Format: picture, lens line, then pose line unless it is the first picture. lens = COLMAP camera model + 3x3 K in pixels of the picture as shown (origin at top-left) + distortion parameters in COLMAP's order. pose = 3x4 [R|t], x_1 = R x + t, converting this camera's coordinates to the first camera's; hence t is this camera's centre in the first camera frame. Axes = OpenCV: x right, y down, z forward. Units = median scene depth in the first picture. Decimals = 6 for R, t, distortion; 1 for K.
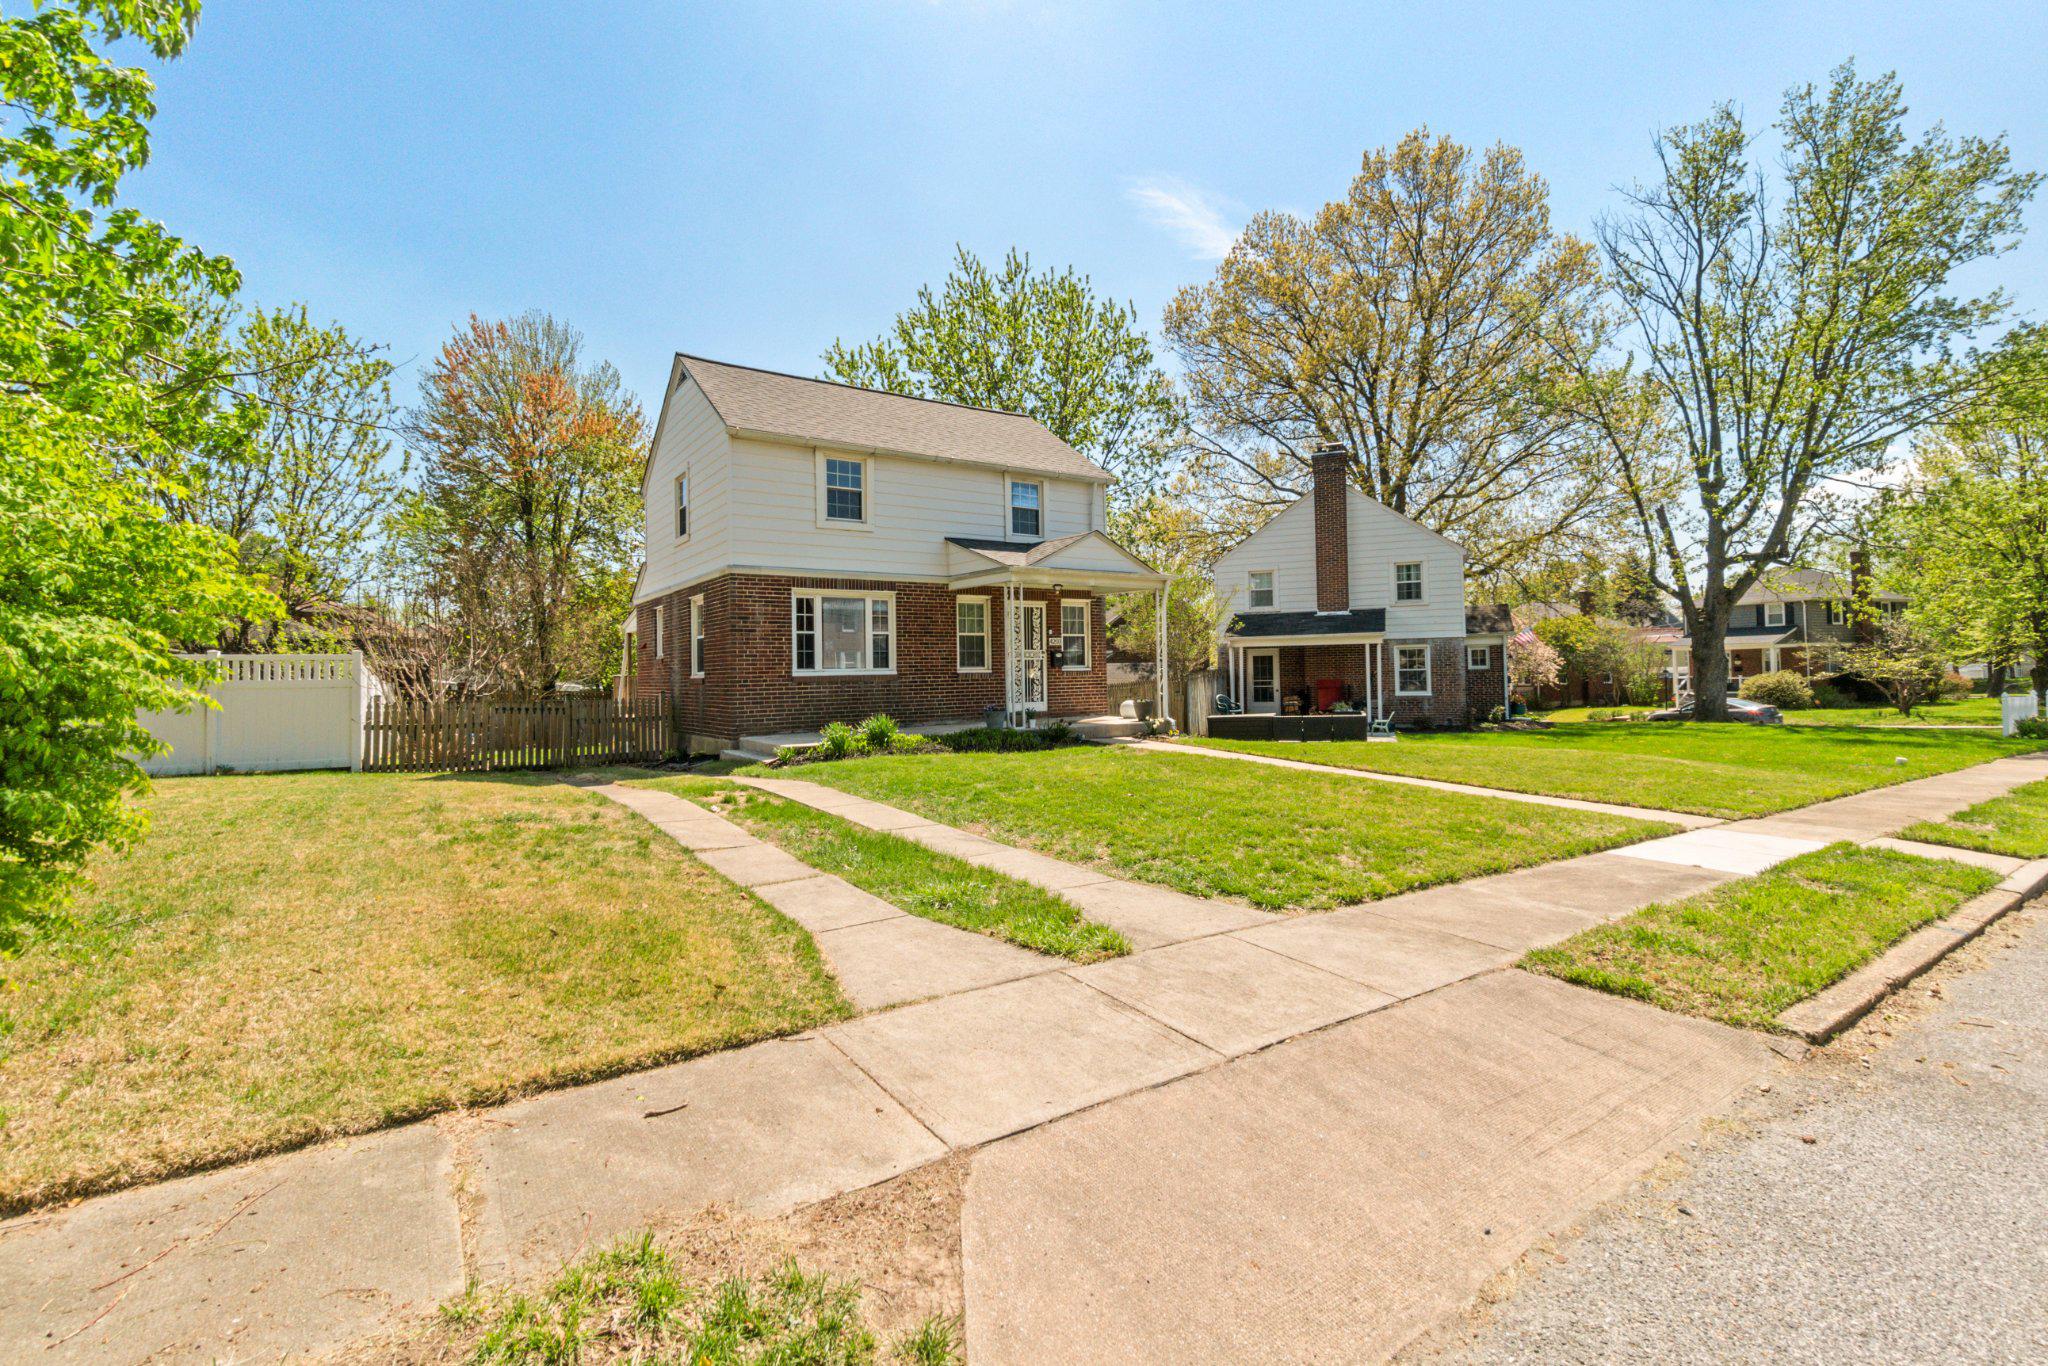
lens RADIAL K [[882.0, 0, 1014.2], [0, 882.0, 671.1], [0, 0, 1]] dist [-0.003493, -0.000238]
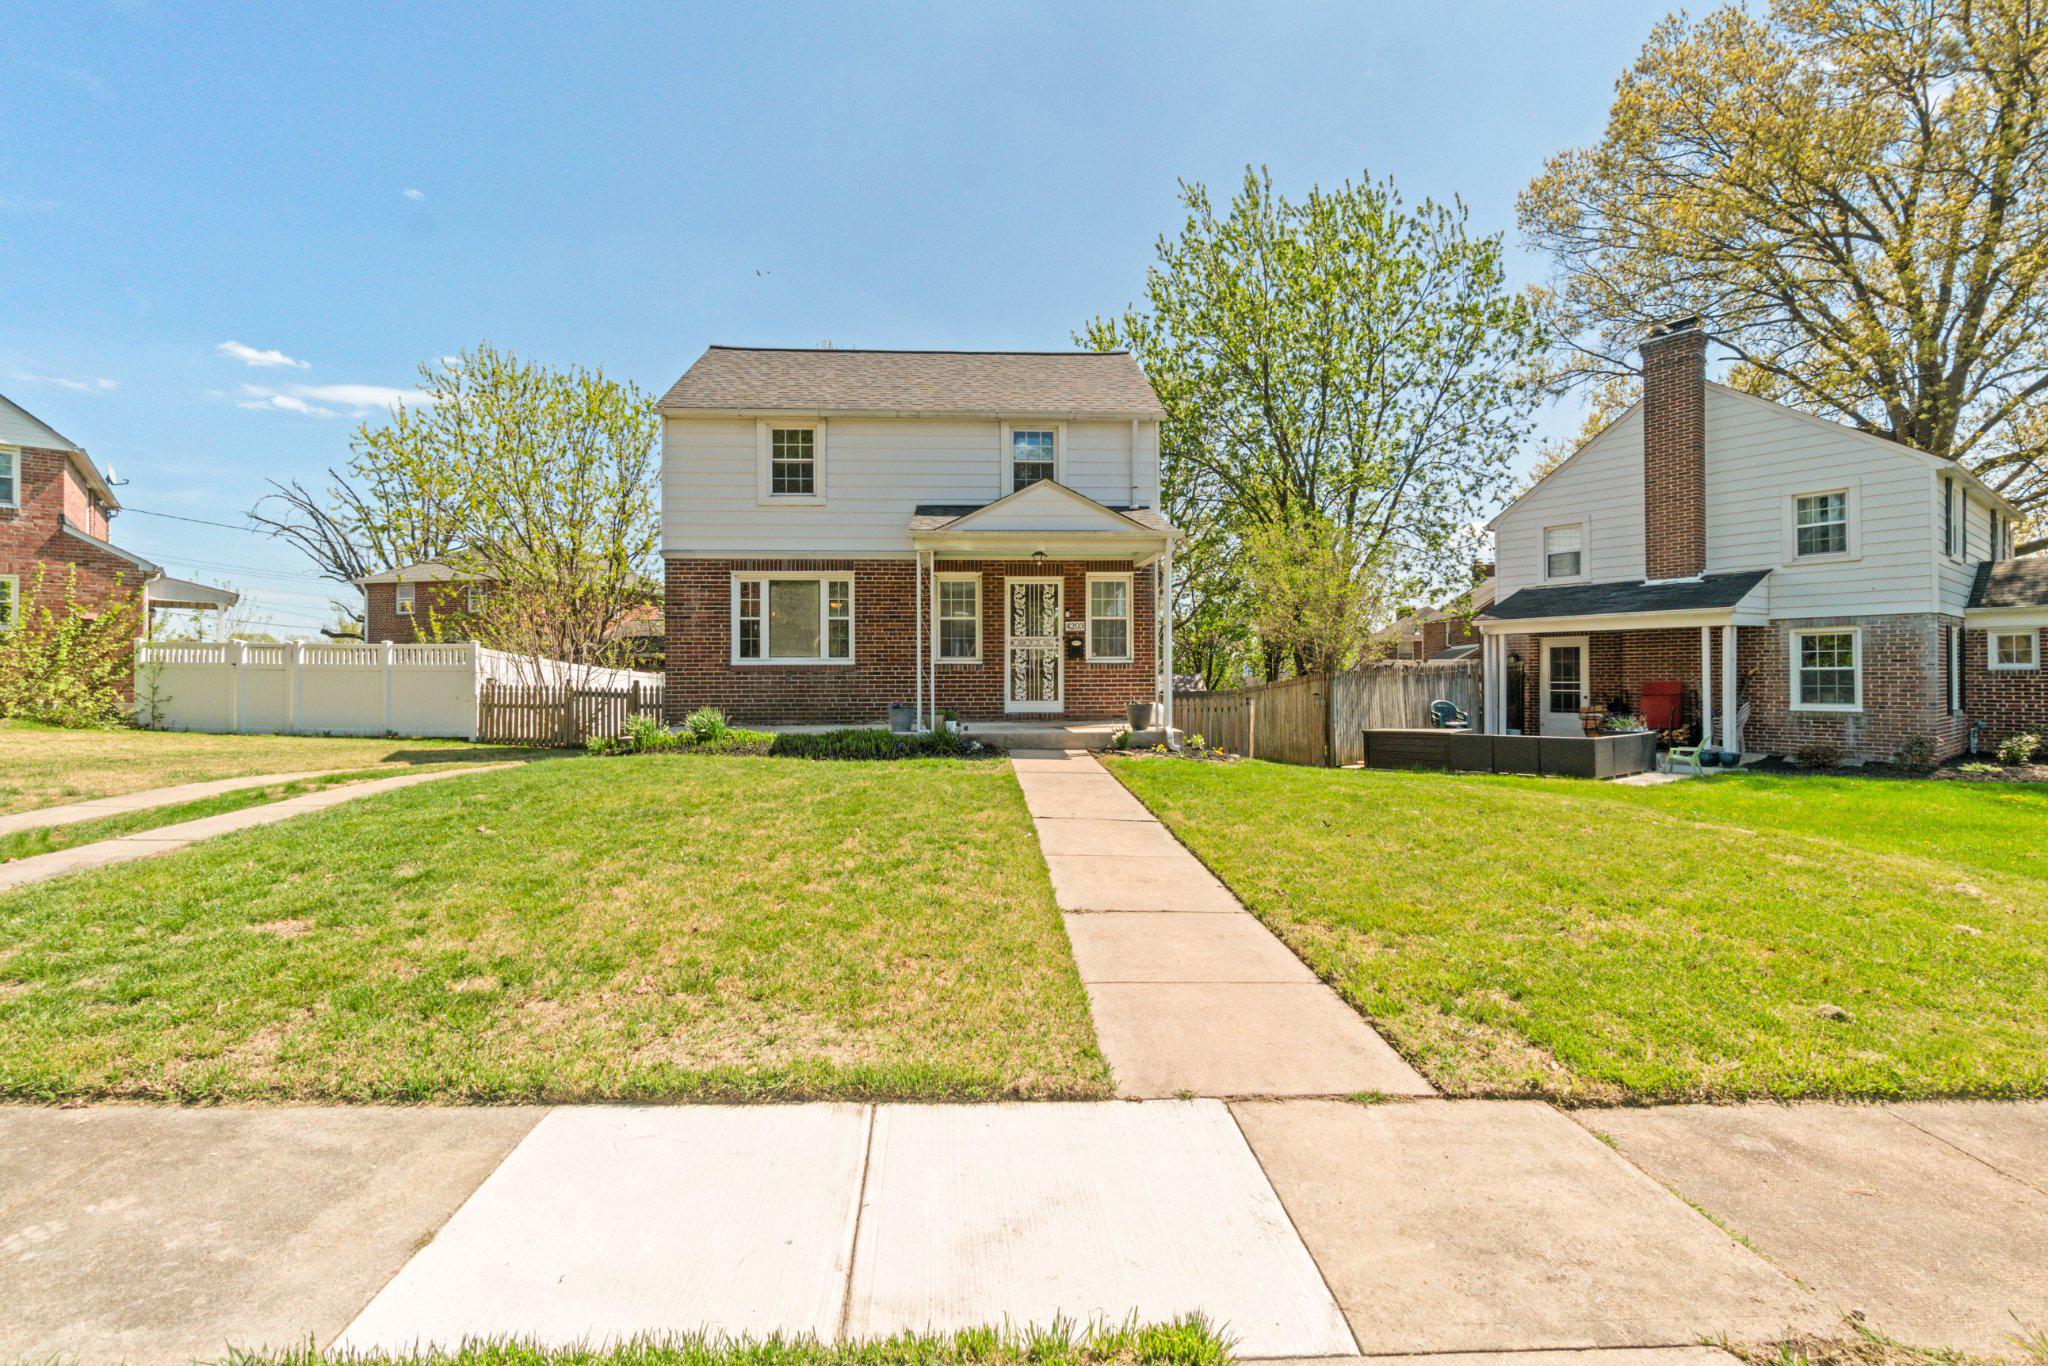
lens RADIAL K [[850.7, 0, 1024.0], [0, 850.7, 683.0], [0, 0, 1]] dist [0.000841, -0.000201]
pose [[0.860334, 0.017897, -0.509416, 0.419167], [-0.009732, 0.999778, 0.018688, 0.004269], [0.509638, -0.011120, 0.860317, 0.325416]]
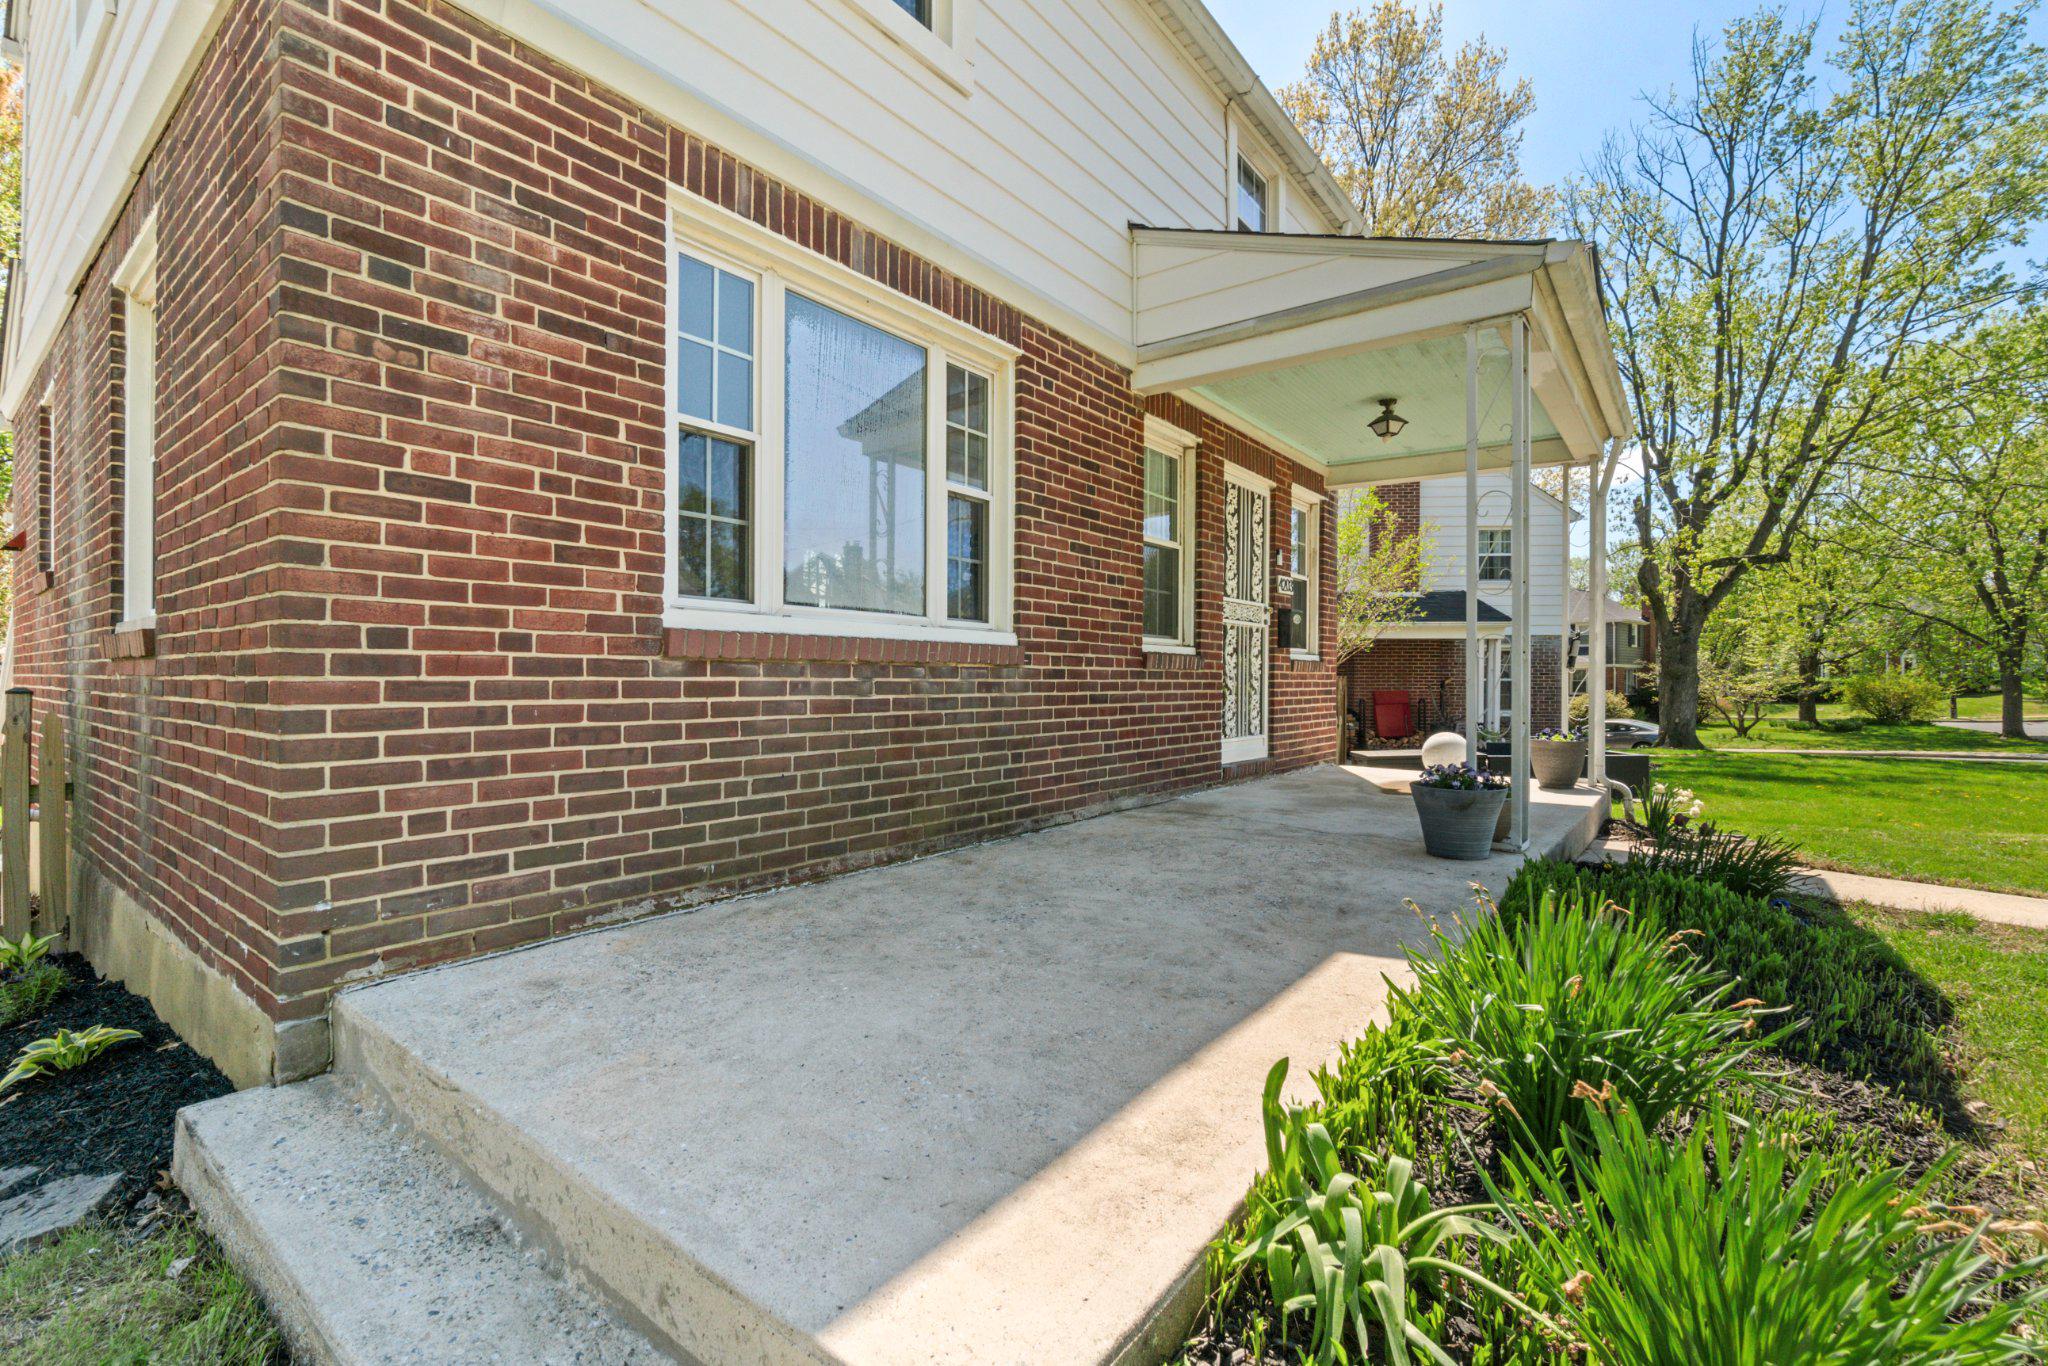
lens RADIAL K [[890.3, 0, 1010.2], [0, 890.3, 685.0], [0, 0, 1]] dist [-0.002619, 0.000558]
pose [[0.950410, 0.015532, 0.310611, -0.207331], [-0.015246, 0.999878, -0.003349, 0.016070], [-0.310625, -0.001552, 0.950531, 0.680825]]
